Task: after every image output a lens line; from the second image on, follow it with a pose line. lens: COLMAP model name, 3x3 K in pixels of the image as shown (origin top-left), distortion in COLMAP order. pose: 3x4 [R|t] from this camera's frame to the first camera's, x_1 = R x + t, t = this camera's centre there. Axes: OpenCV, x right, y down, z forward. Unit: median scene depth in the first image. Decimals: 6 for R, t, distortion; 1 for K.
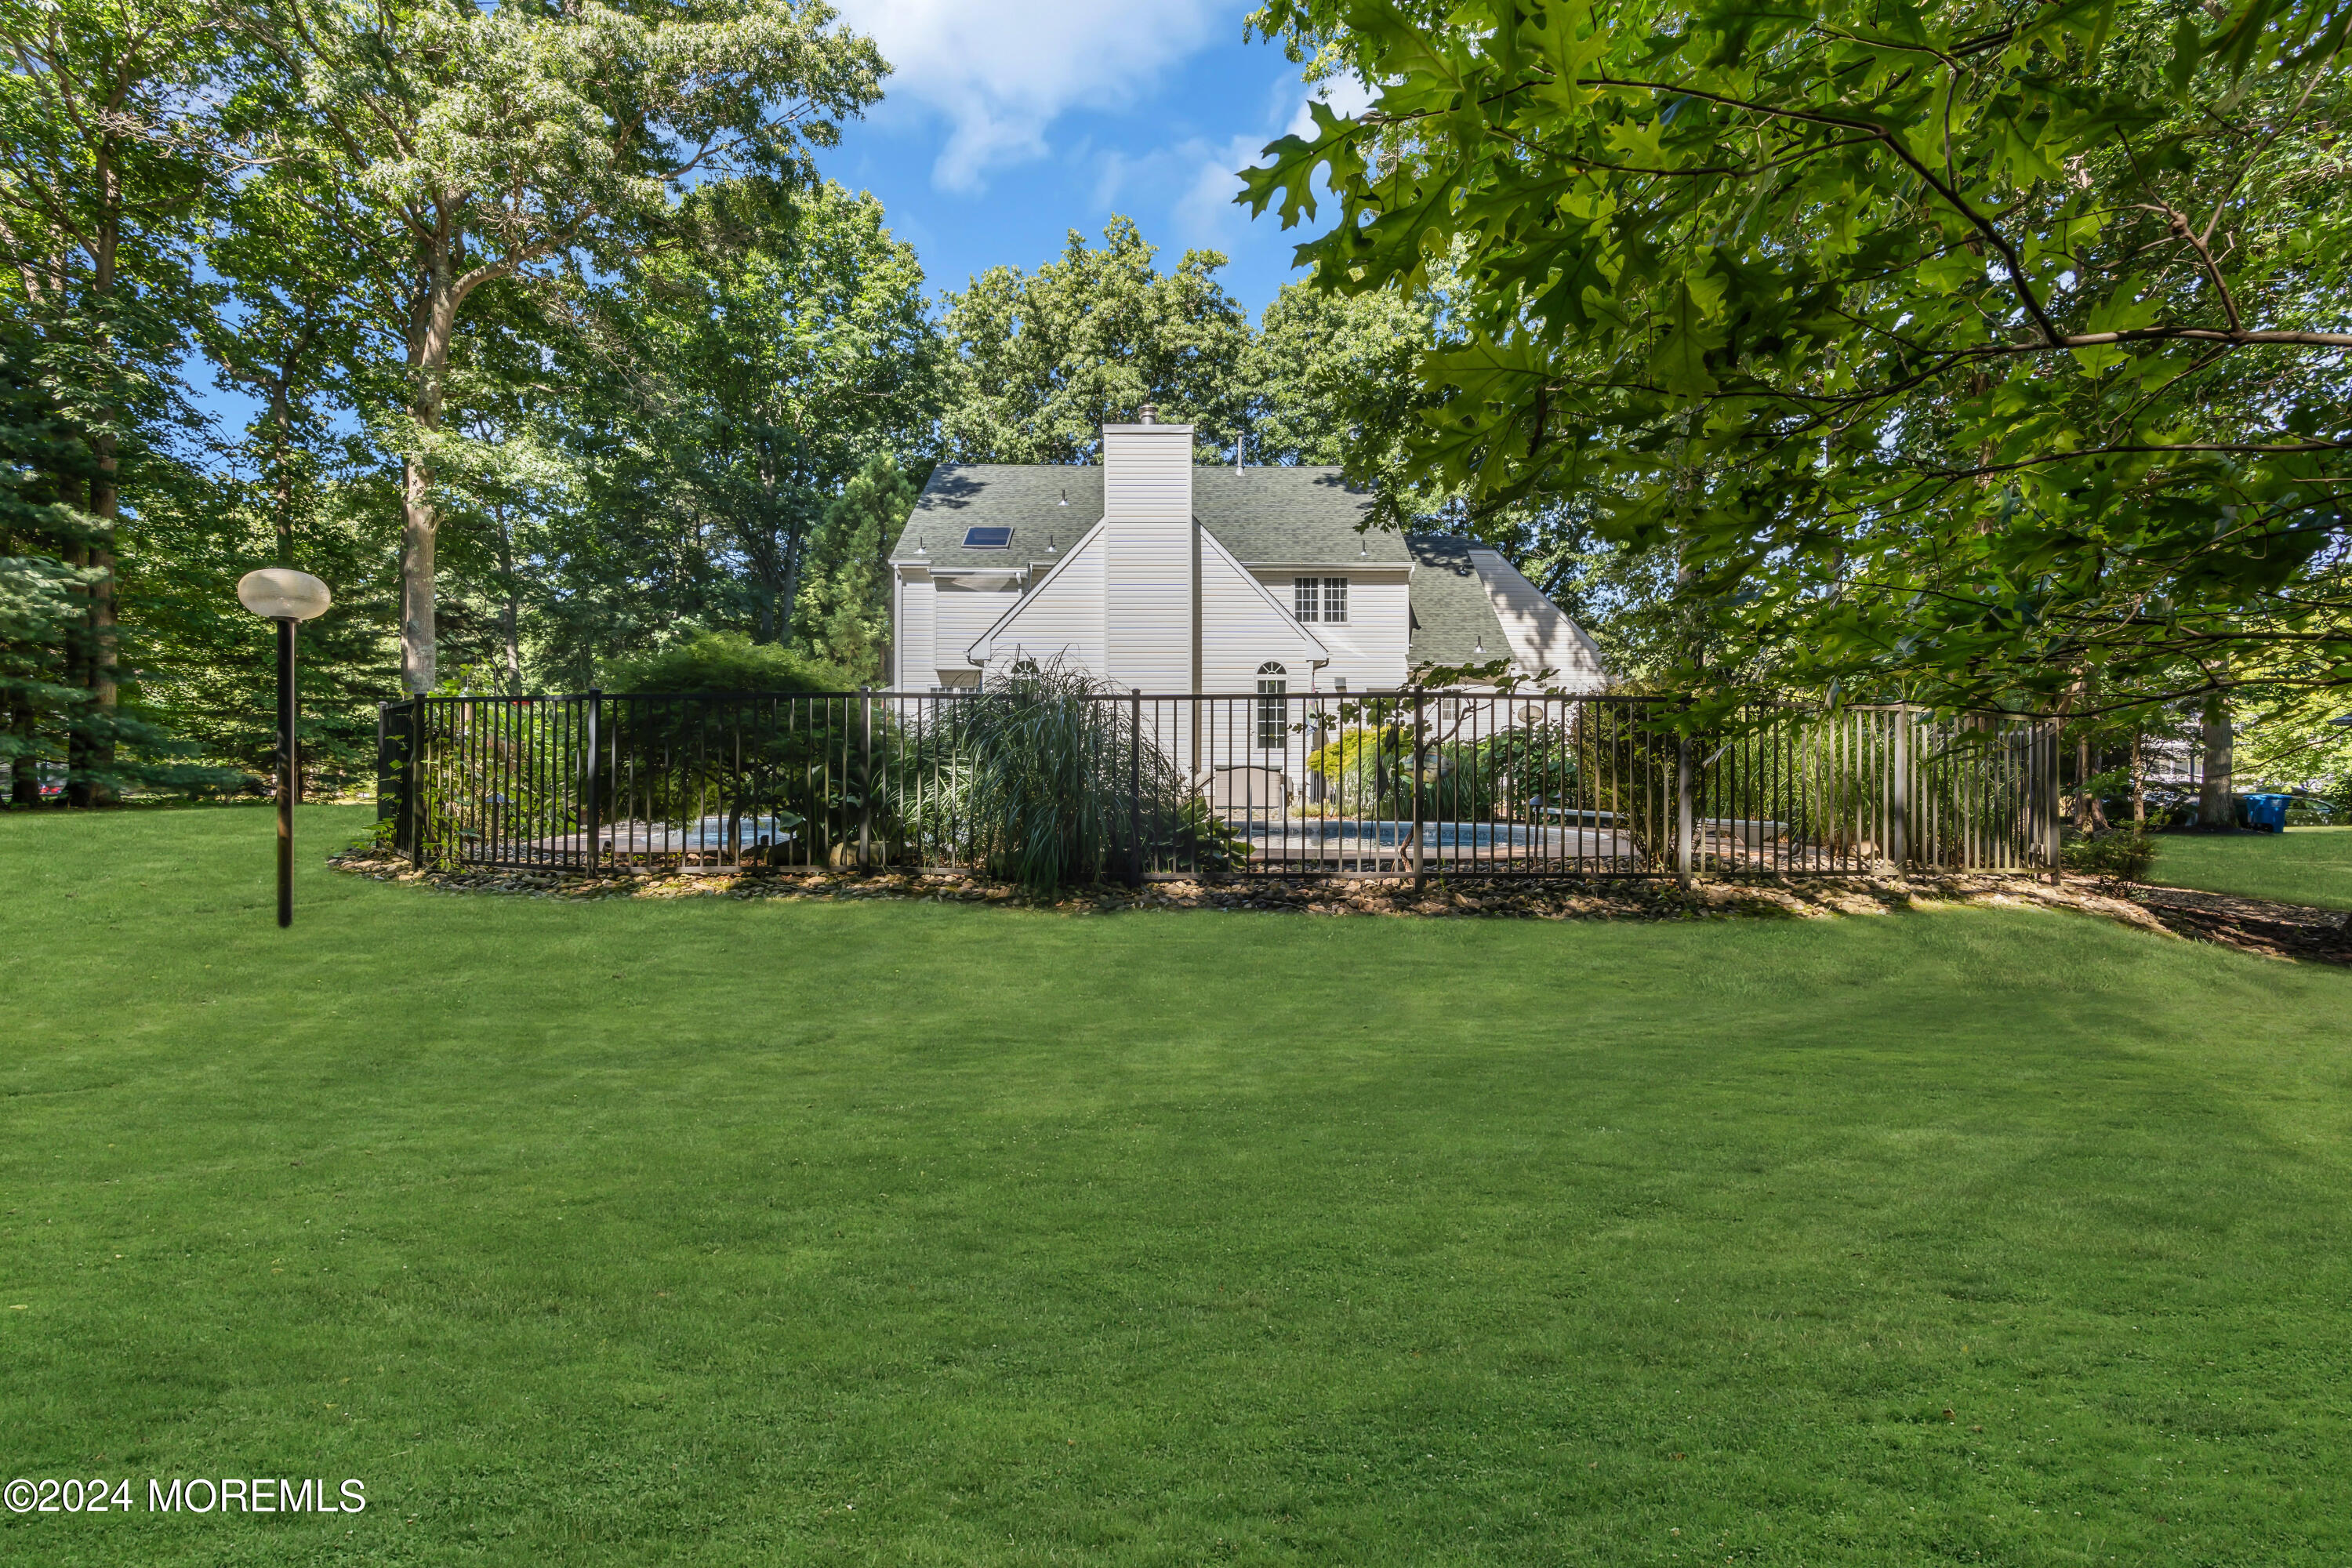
lens RADIAL K [[1072.3, 0, 1163.0], [0, 1072.3, 792.3], [0, 0, 1]] dist [0.000486, 0.000049]
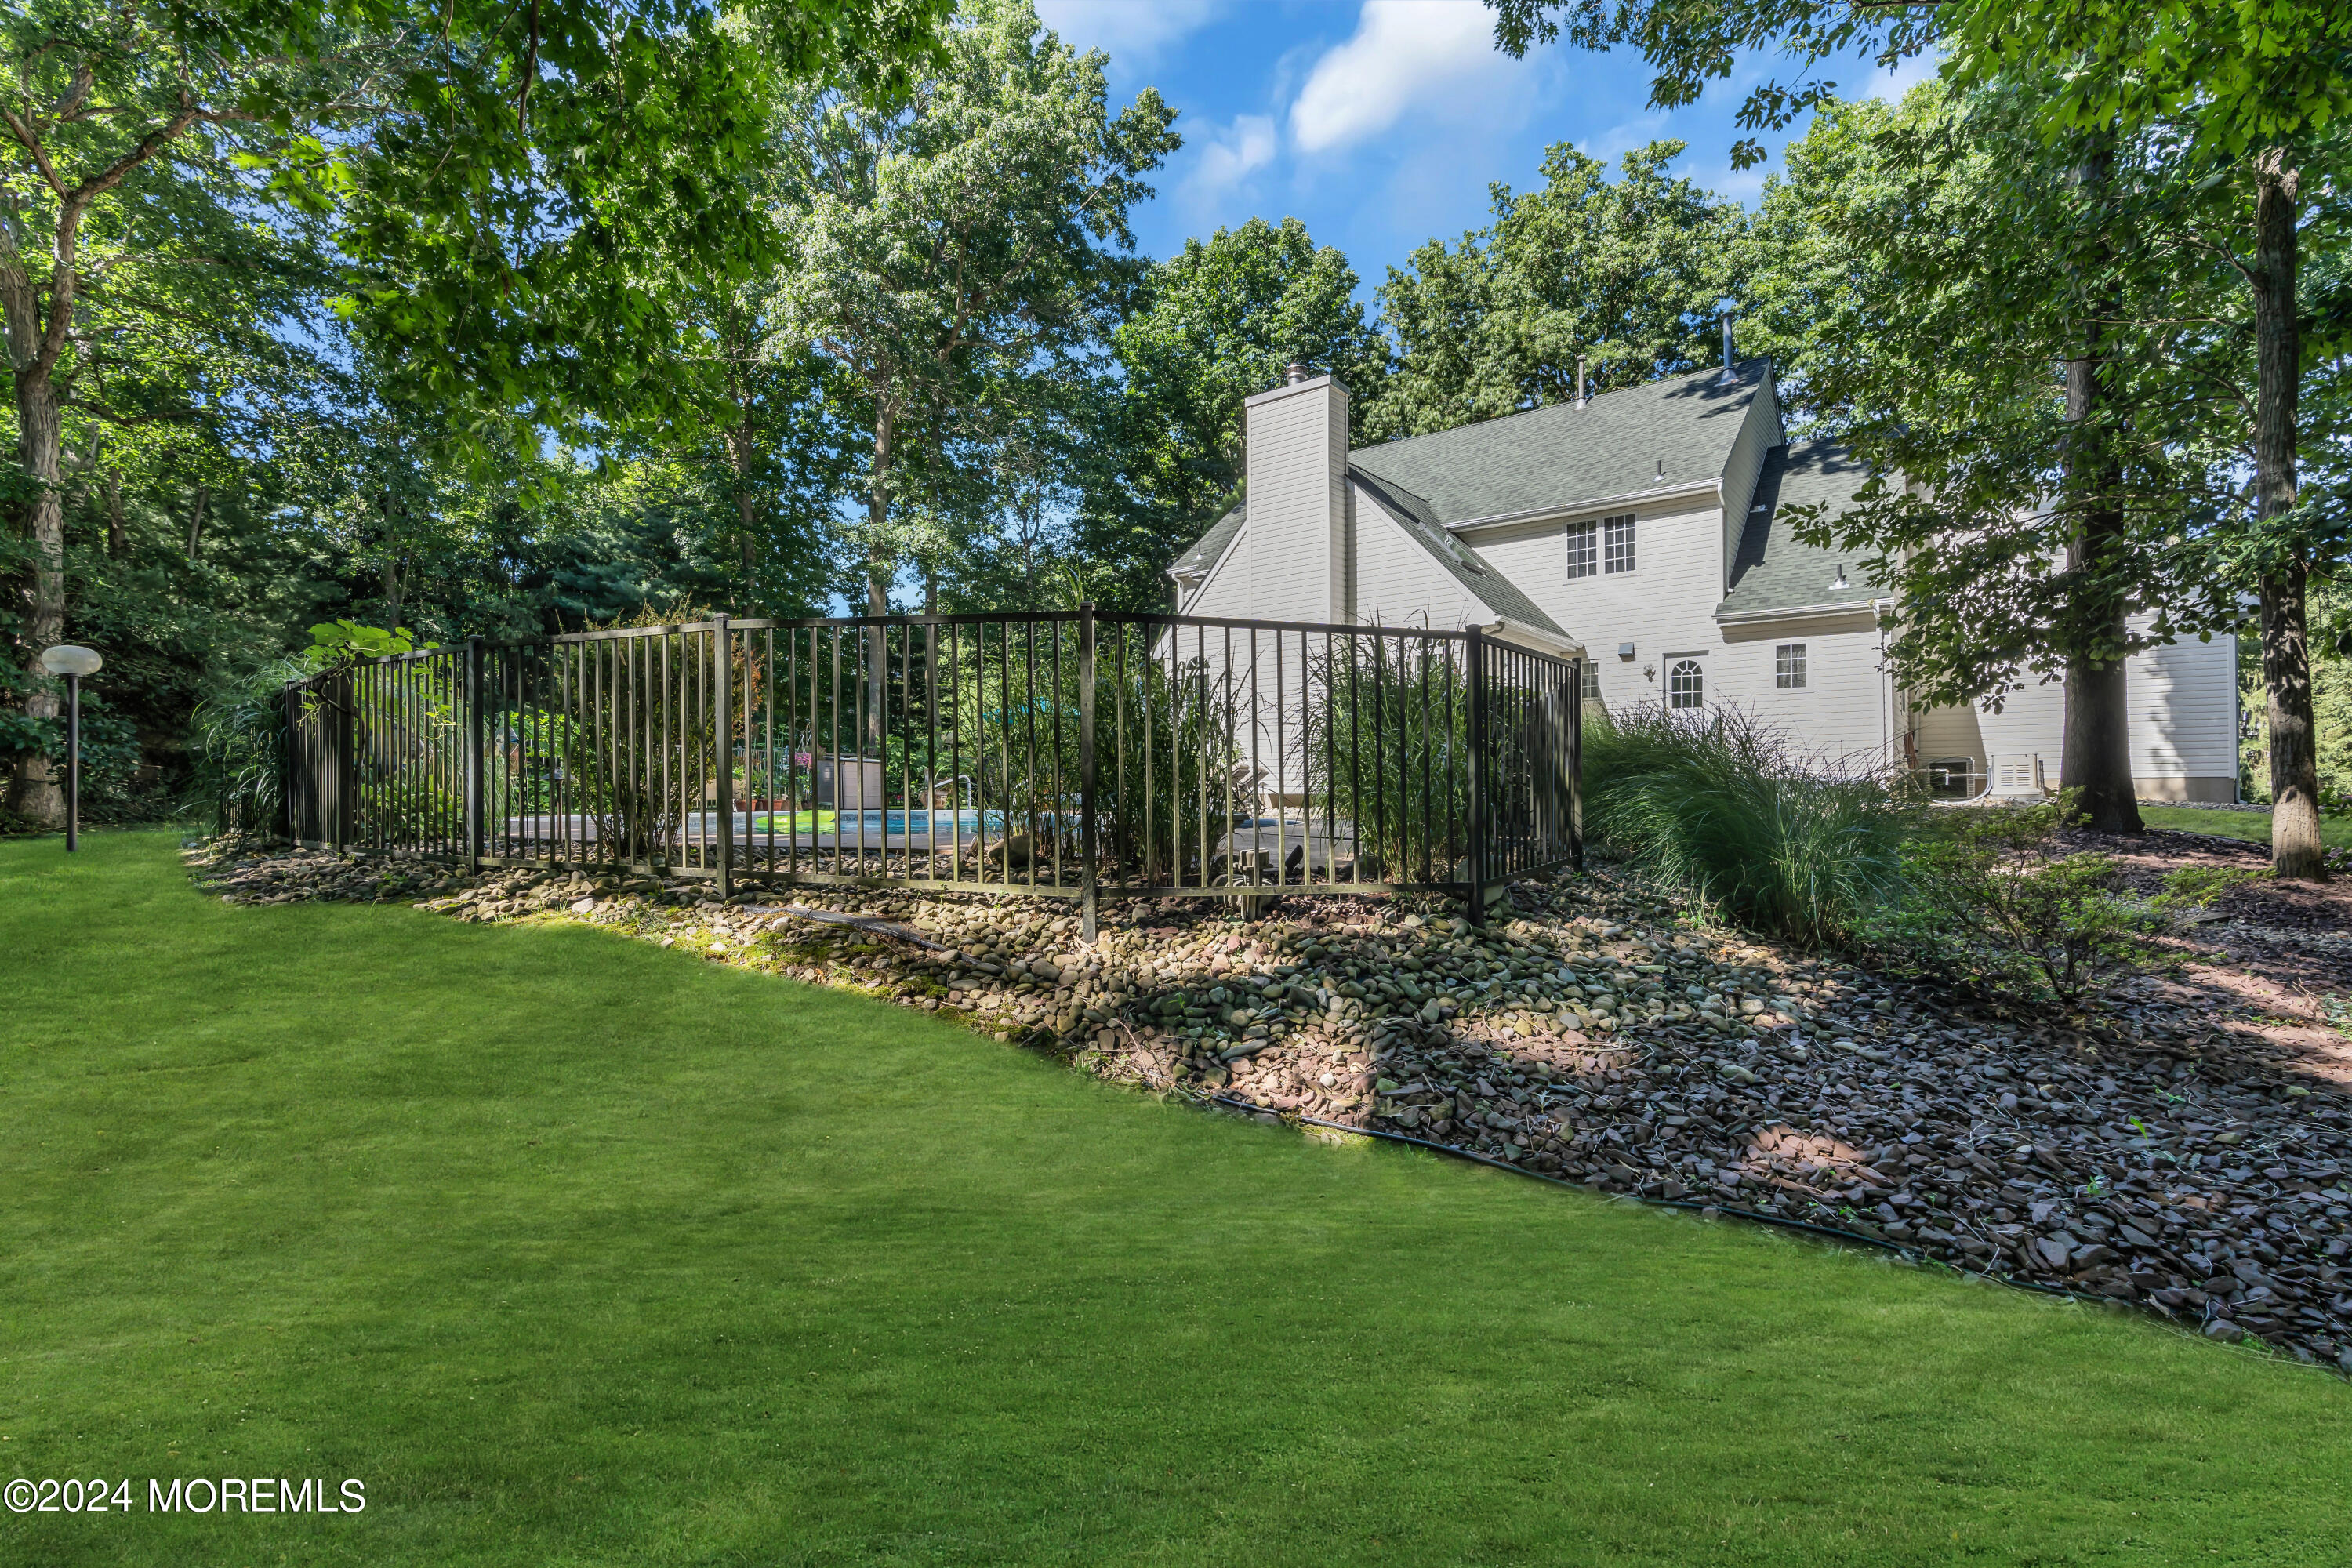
lens RADIAL K [[1065.9, 0, 1173.5], [0, 1065.9, 780.9], [0, 0, 1]] dist [-0.000554, 0.000269]
pose [[0.783767, -0.012710, -0.620925, 0.331484], [-0.000337, 0.999782, -0.020890, 0.007801], [0.621055, 0.016582, 0.783591, 0.166806]]
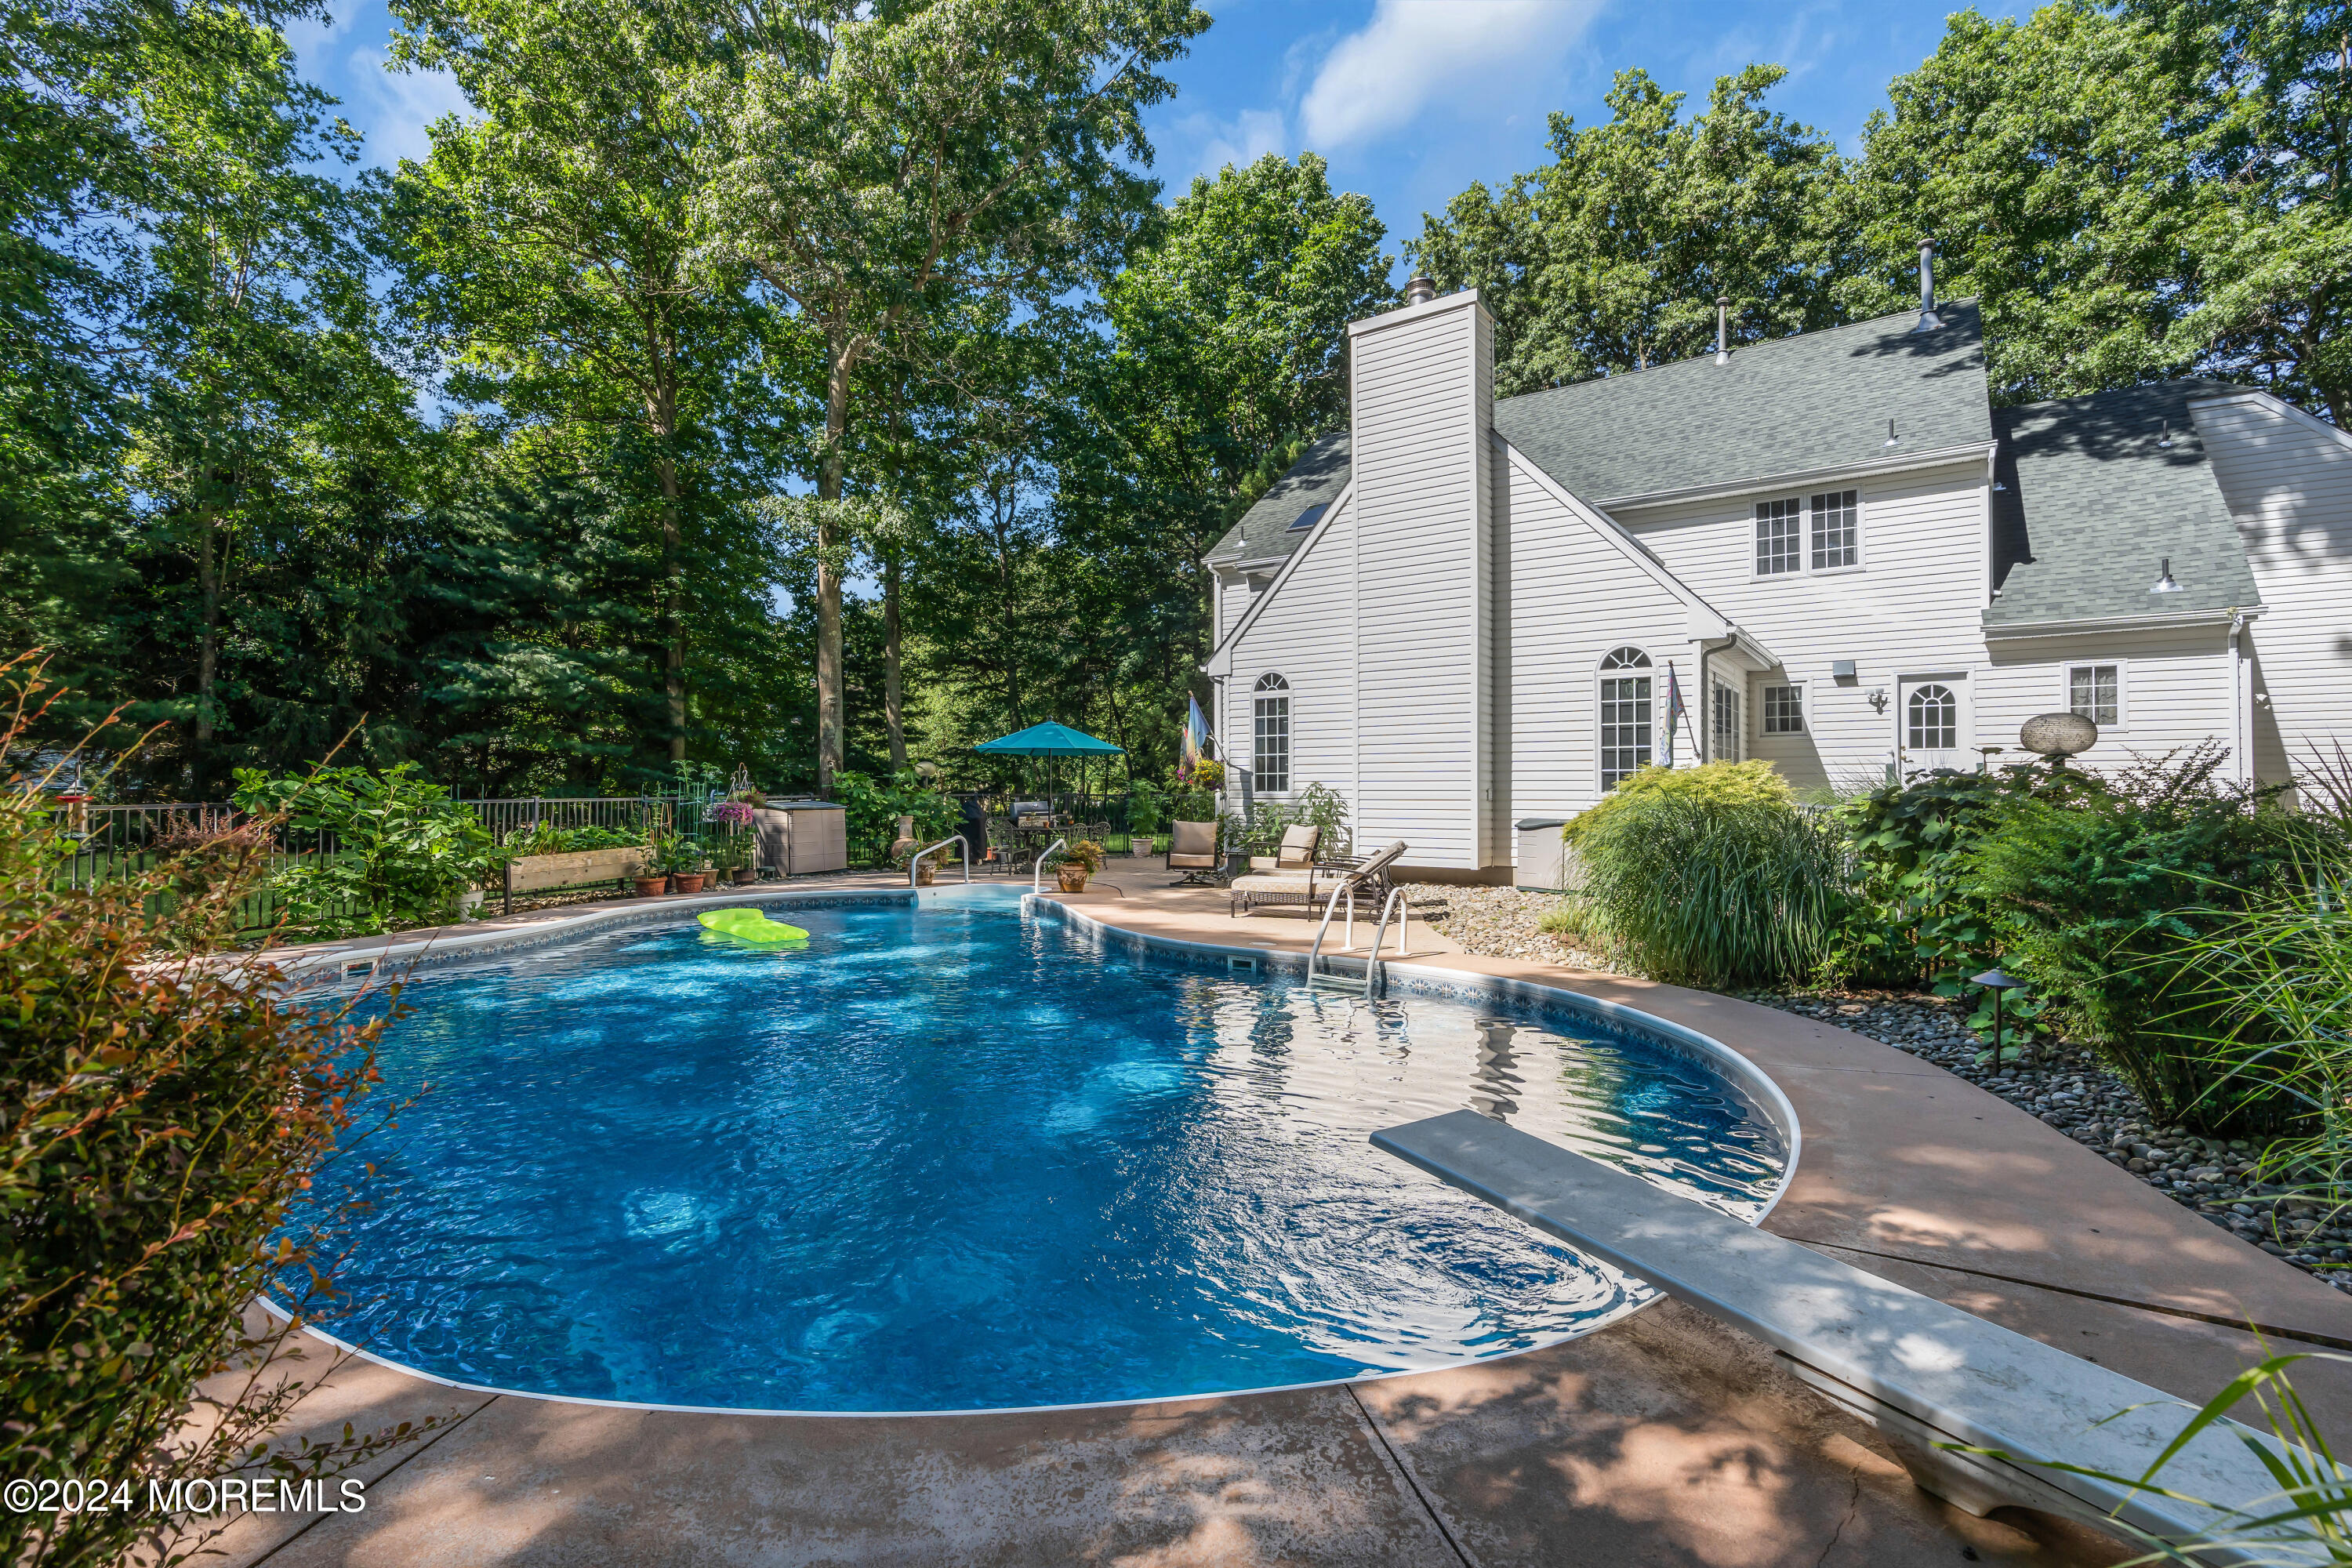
lens RADIAL K [[1057.4, 0, 1181.4], [0, 1057.4, 781.0], [0, 0, 1]] dist [-0.000098, 0.000966]
pose [[0.817696, -0.009059, -0.575579, 0.172714], [0.002217, 0.999918, -0.012587, -0.029762], [0.575646, 0.009016, 0.817649, 0.273626]]
